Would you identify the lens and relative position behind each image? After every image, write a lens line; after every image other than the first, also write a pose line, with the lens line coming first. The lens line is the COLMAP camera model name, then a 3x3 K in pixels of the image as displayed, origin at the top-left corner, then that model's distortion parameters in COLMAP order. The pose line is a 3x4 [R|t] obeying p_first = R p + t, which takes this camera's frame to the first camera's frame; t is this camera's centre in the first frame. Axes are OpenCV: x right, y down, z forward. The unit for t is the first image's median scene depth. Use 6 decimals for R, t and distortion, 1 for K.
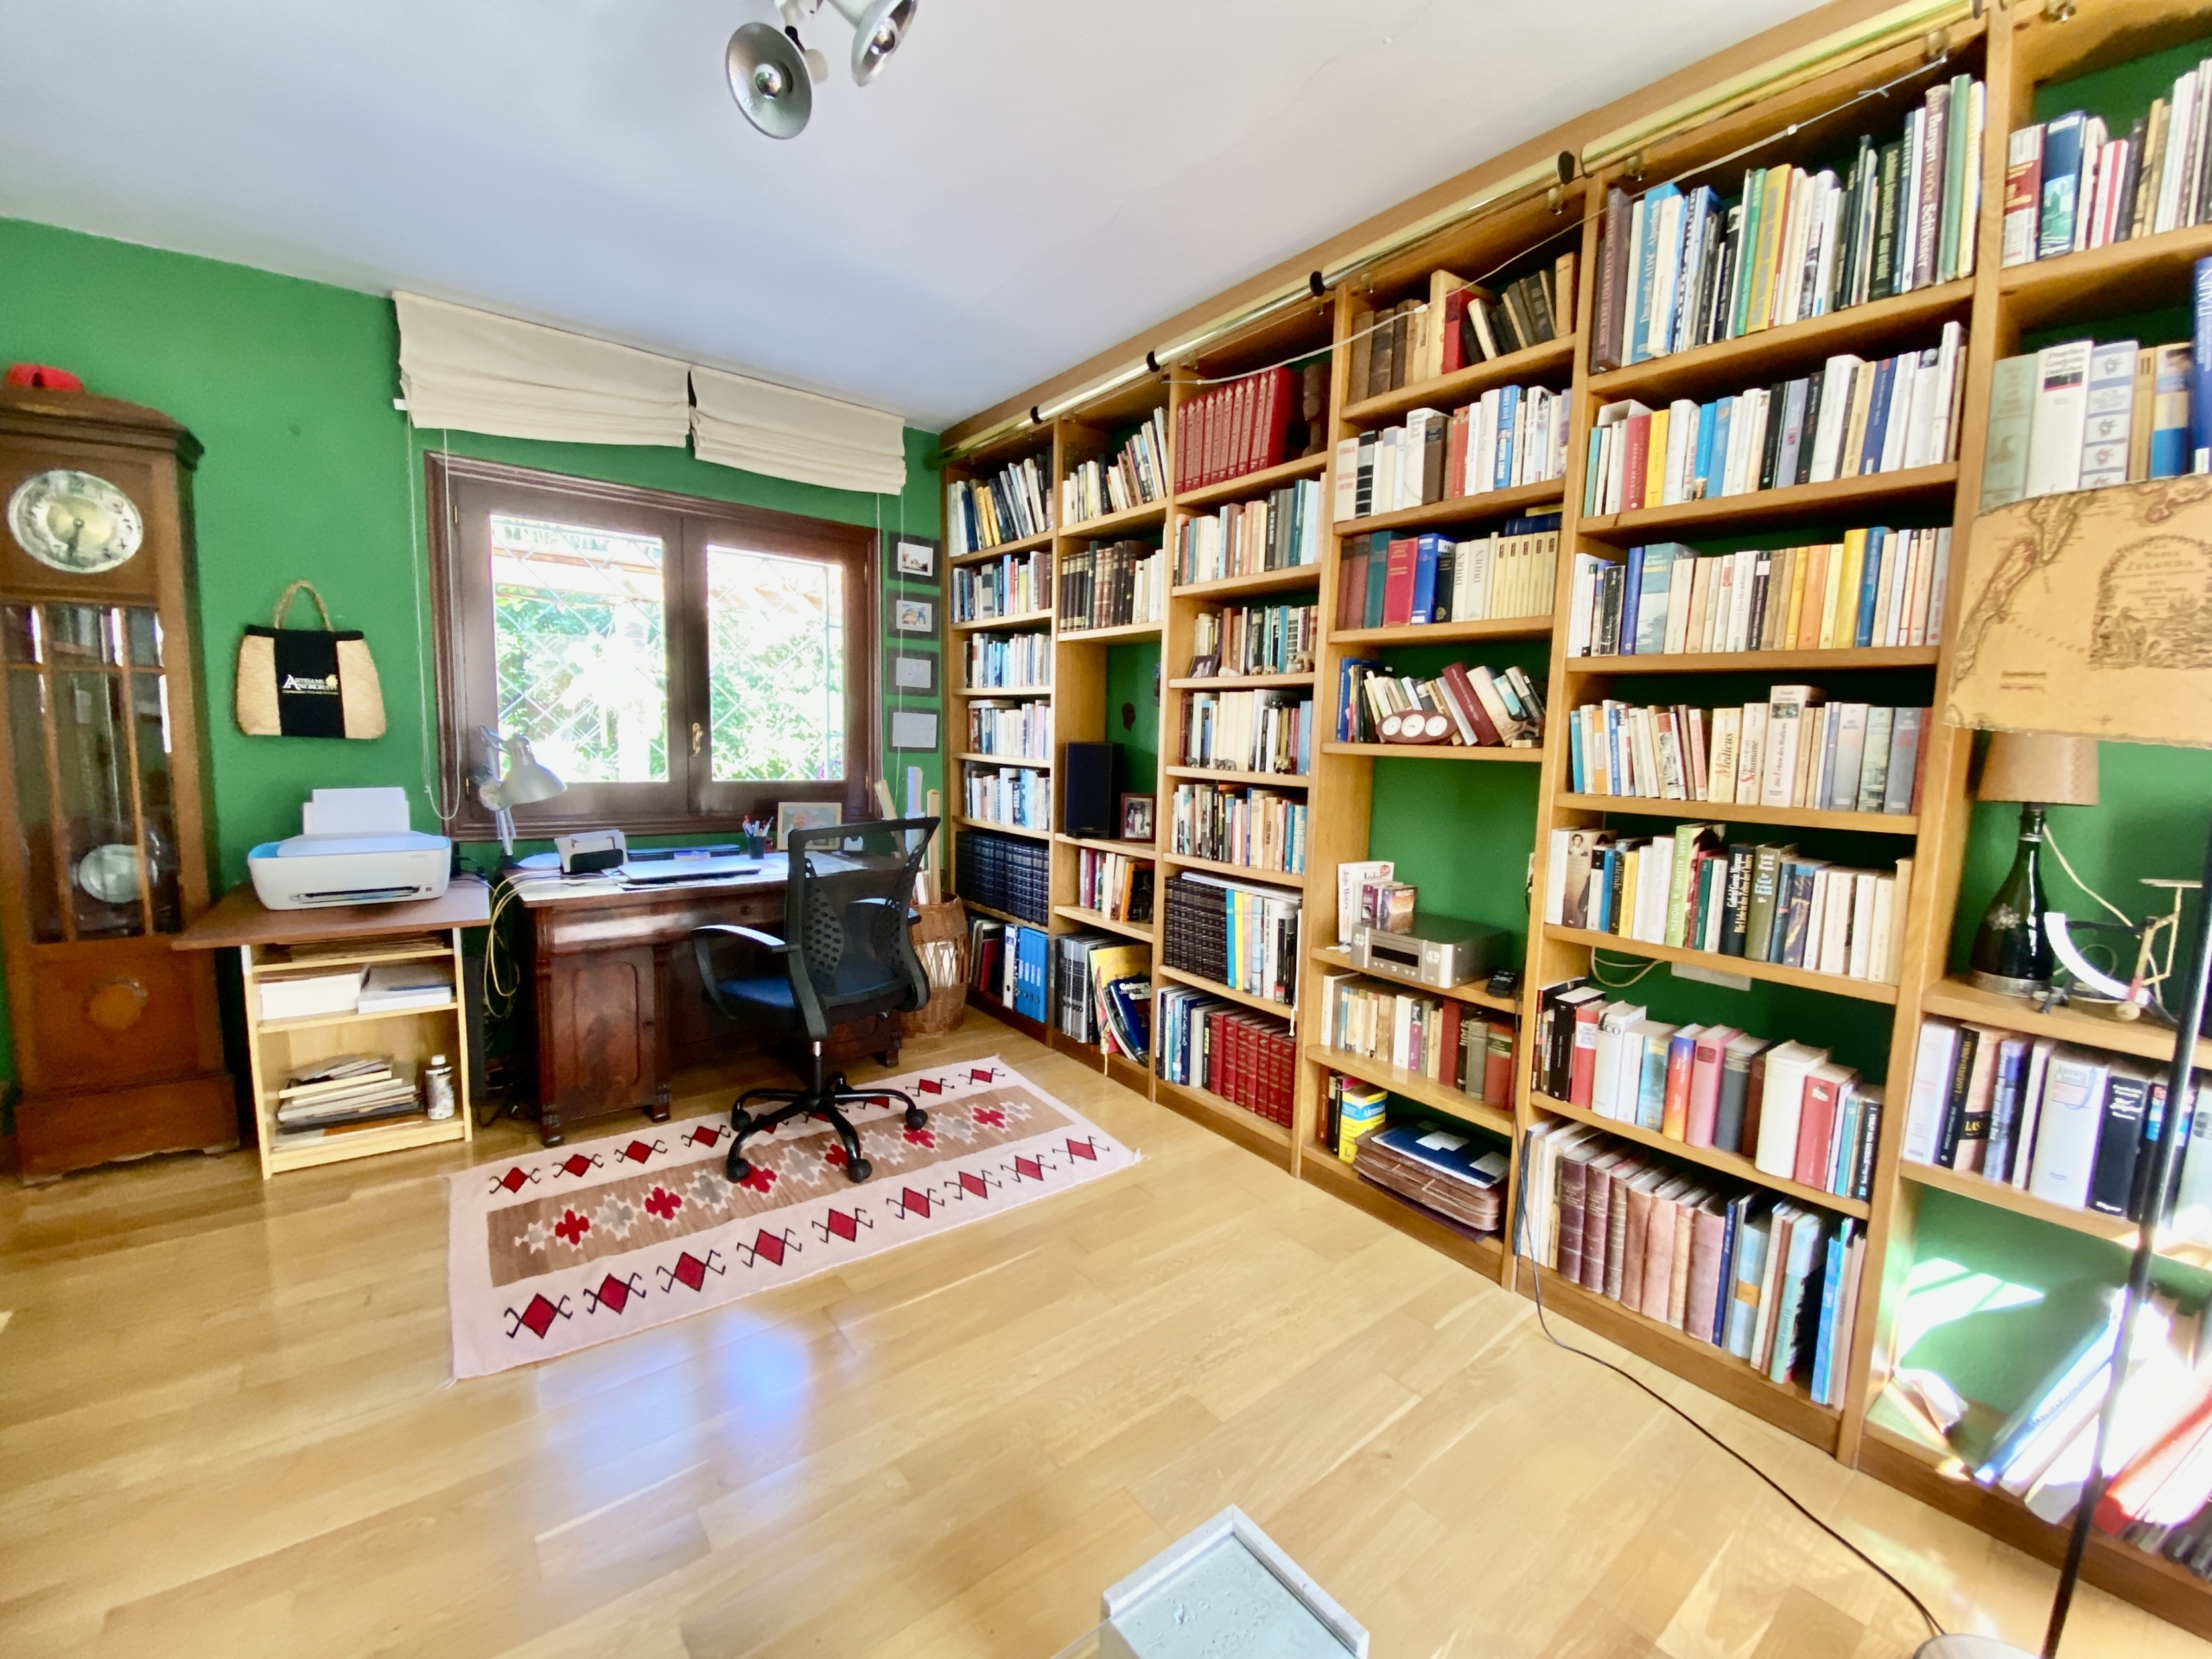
lens RADIAL K [[898.4, 0, 1103.6], [0, 898.4, 838.5], [0, 0, 1]] dist [-0.011895, -0.001087]
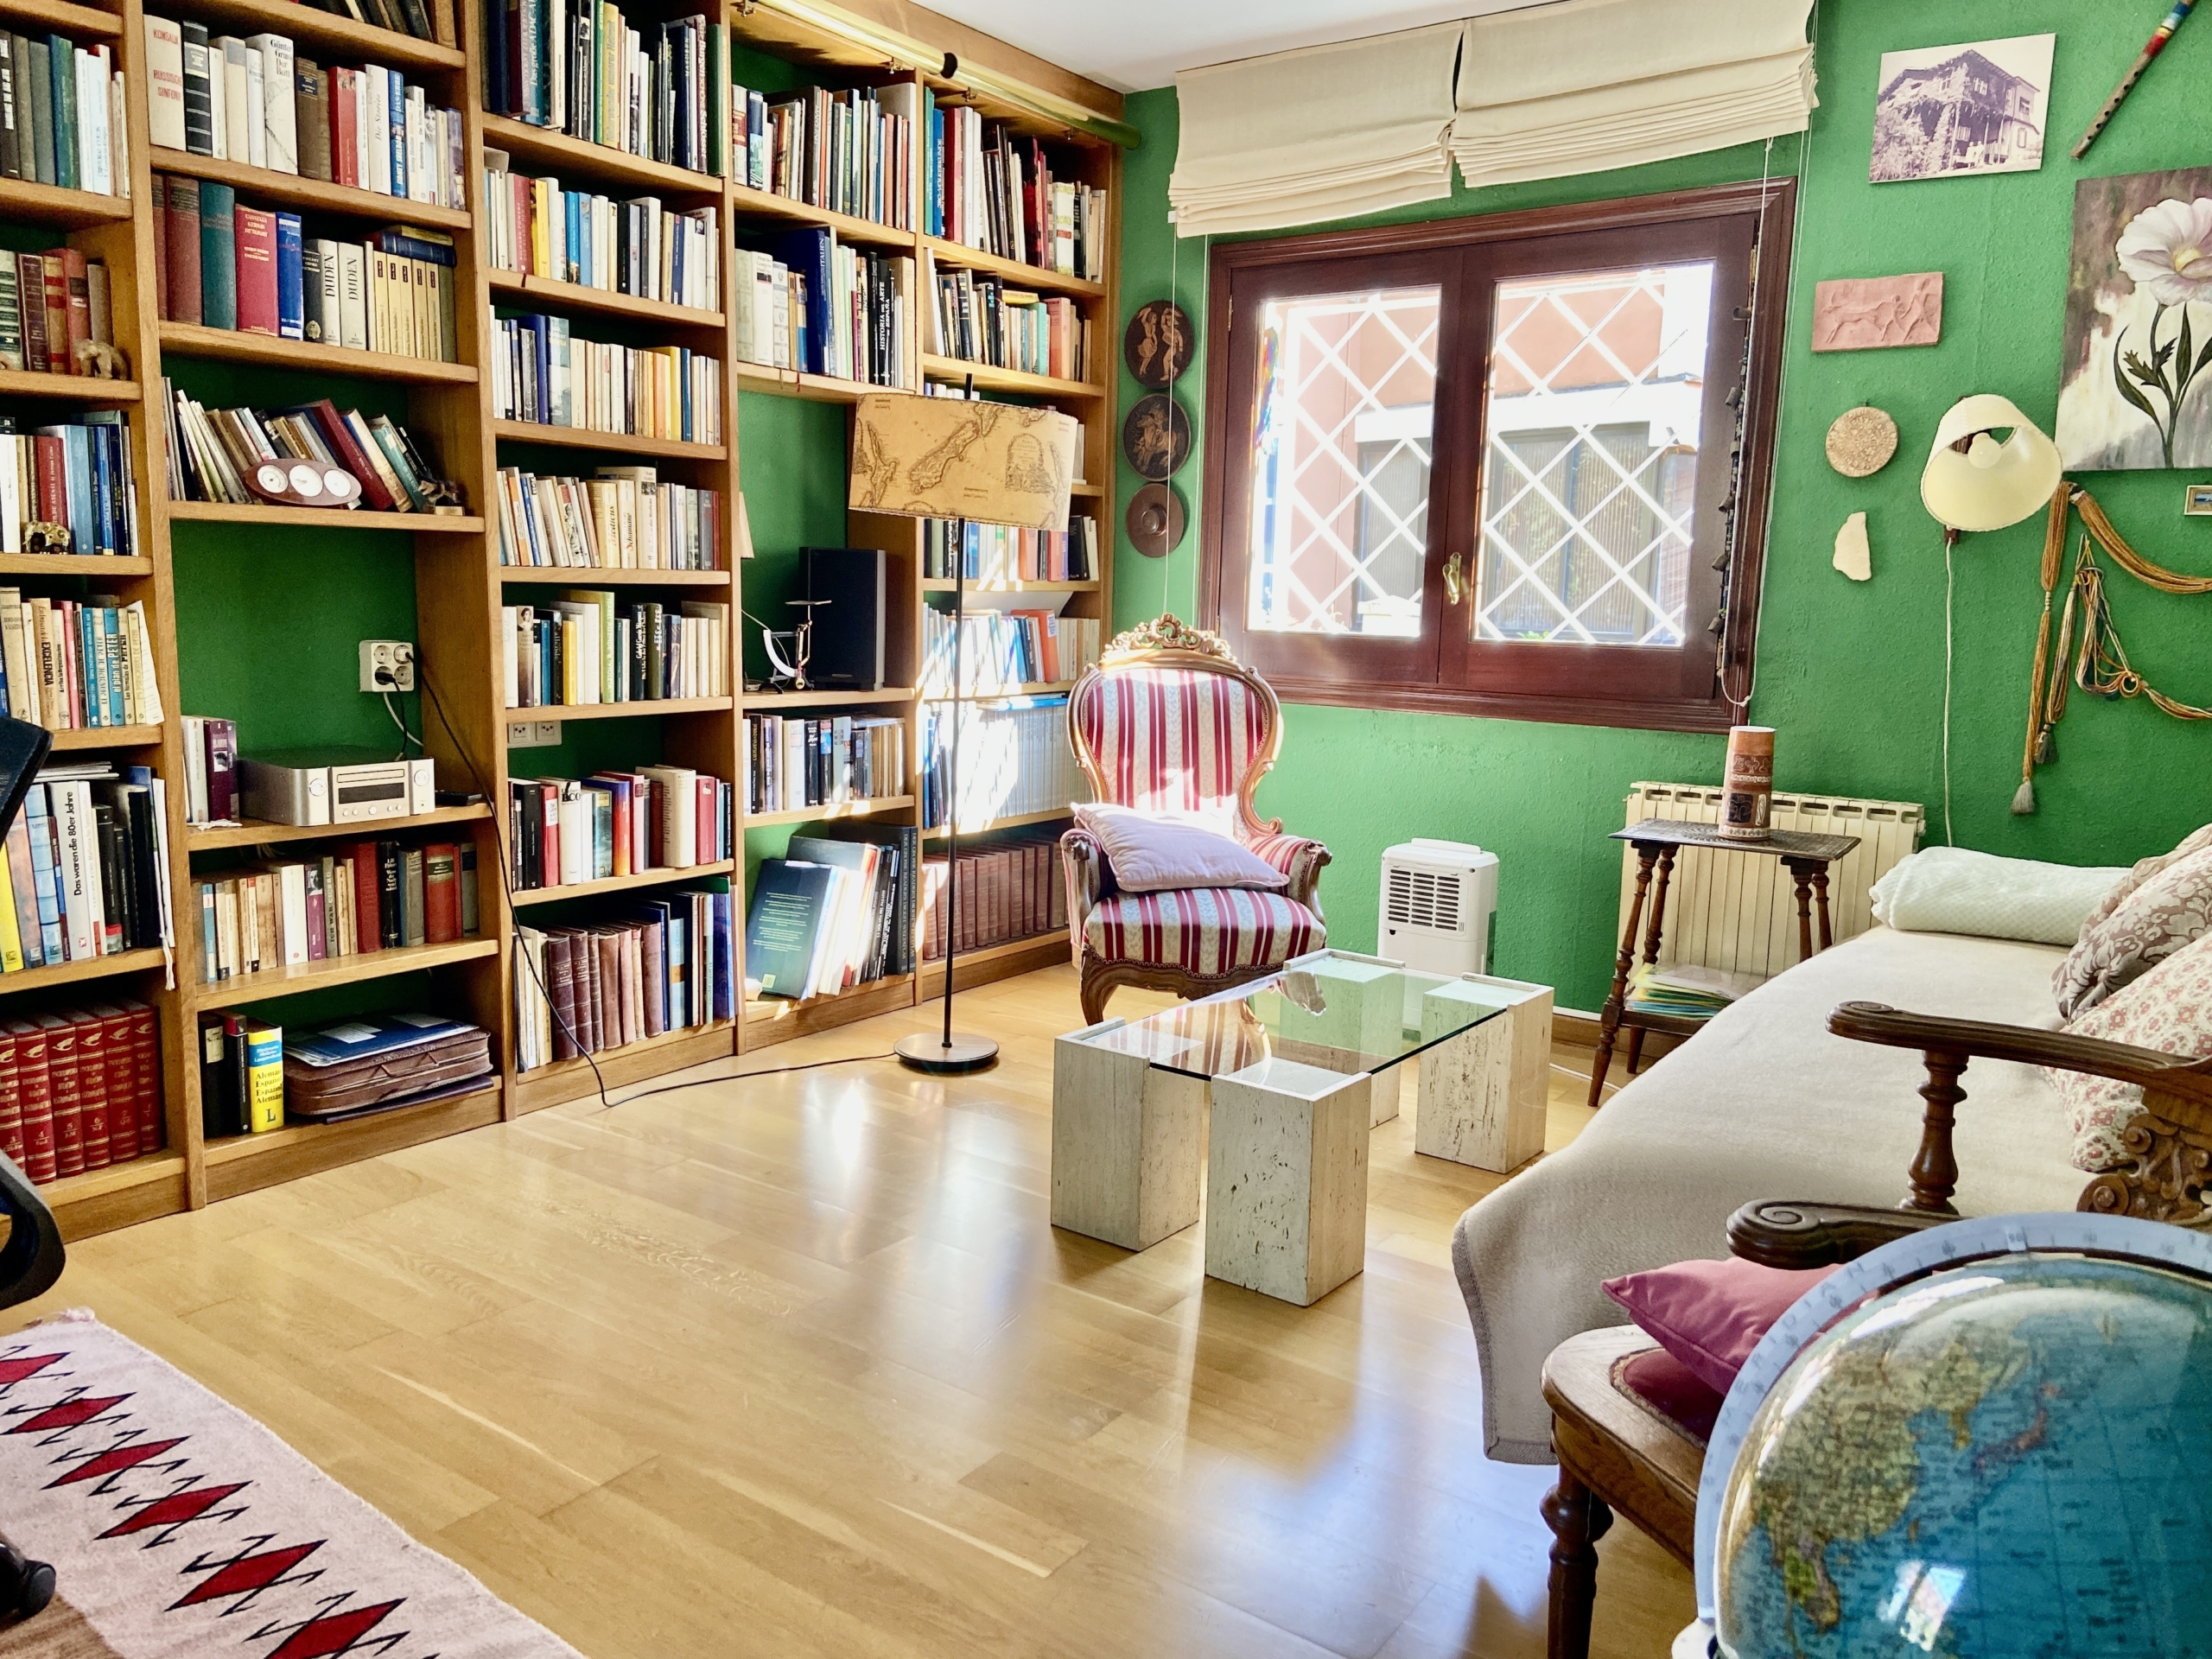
lens RADIAL K [[1662.3, 0, 1104.4], [0, 1662.3, 826.1], [0, 0, 1]] dist [0.009094, -0.000311]
pose [[-0.276495, -0.179586, 0.944087, -1.408484], [0.074538, 0.975417, 0.207376, -0.104569], [-0.958120, 0.127708, -0.256312, 0.921842]]
